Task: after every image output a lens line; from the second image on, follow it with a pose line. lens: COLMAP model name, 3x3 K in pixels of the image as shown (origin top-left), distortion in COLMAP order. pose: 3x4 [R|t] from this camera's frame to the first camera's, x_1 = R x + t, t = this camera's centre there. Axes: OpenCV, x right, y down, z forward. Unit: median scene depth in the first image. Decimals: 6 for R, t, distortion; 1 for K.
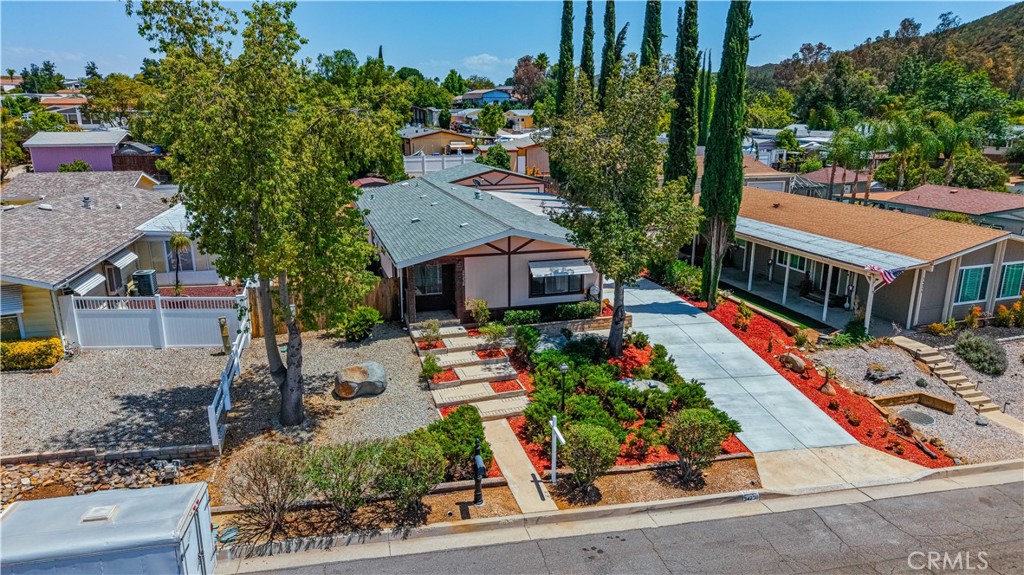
lens RADIAL K [[679.3, 0, 513.6], [0, 679.3, 291.8], [0, 0, 1]] dist [0.051071, -0.081141]
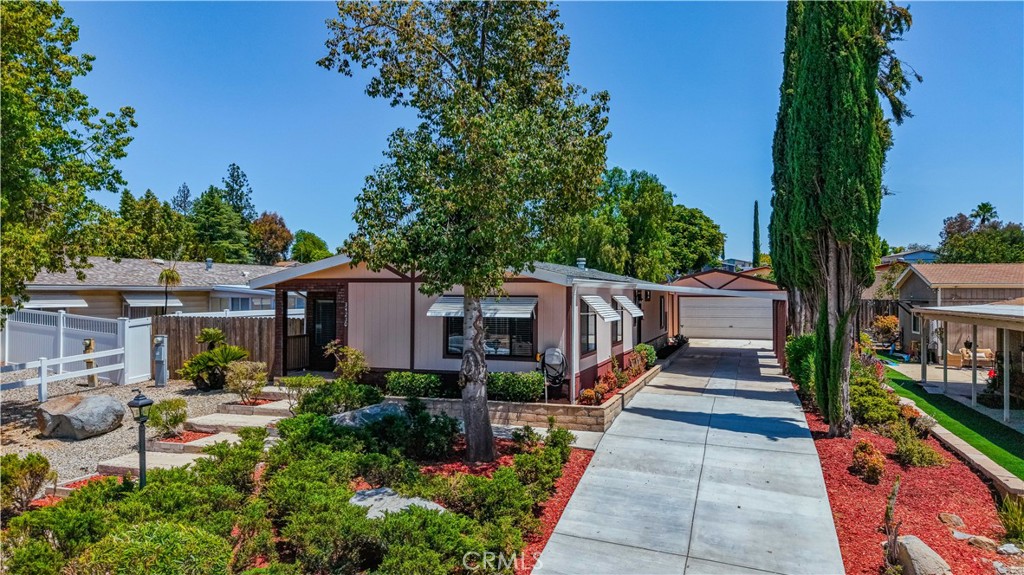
lens RADIAL K [[687.3, 0, 512.0], [0, 687.3, 287.5], [0, 0, 1]] dist [-0.000128, 0.001068]
pose [[0.809406, -0.004437, -0.587232, 0.462646], [-0.155921, 0.962456, -0.222185, 0.079557], [0.566171, 0.271400, 0.778326, 0.593881]]
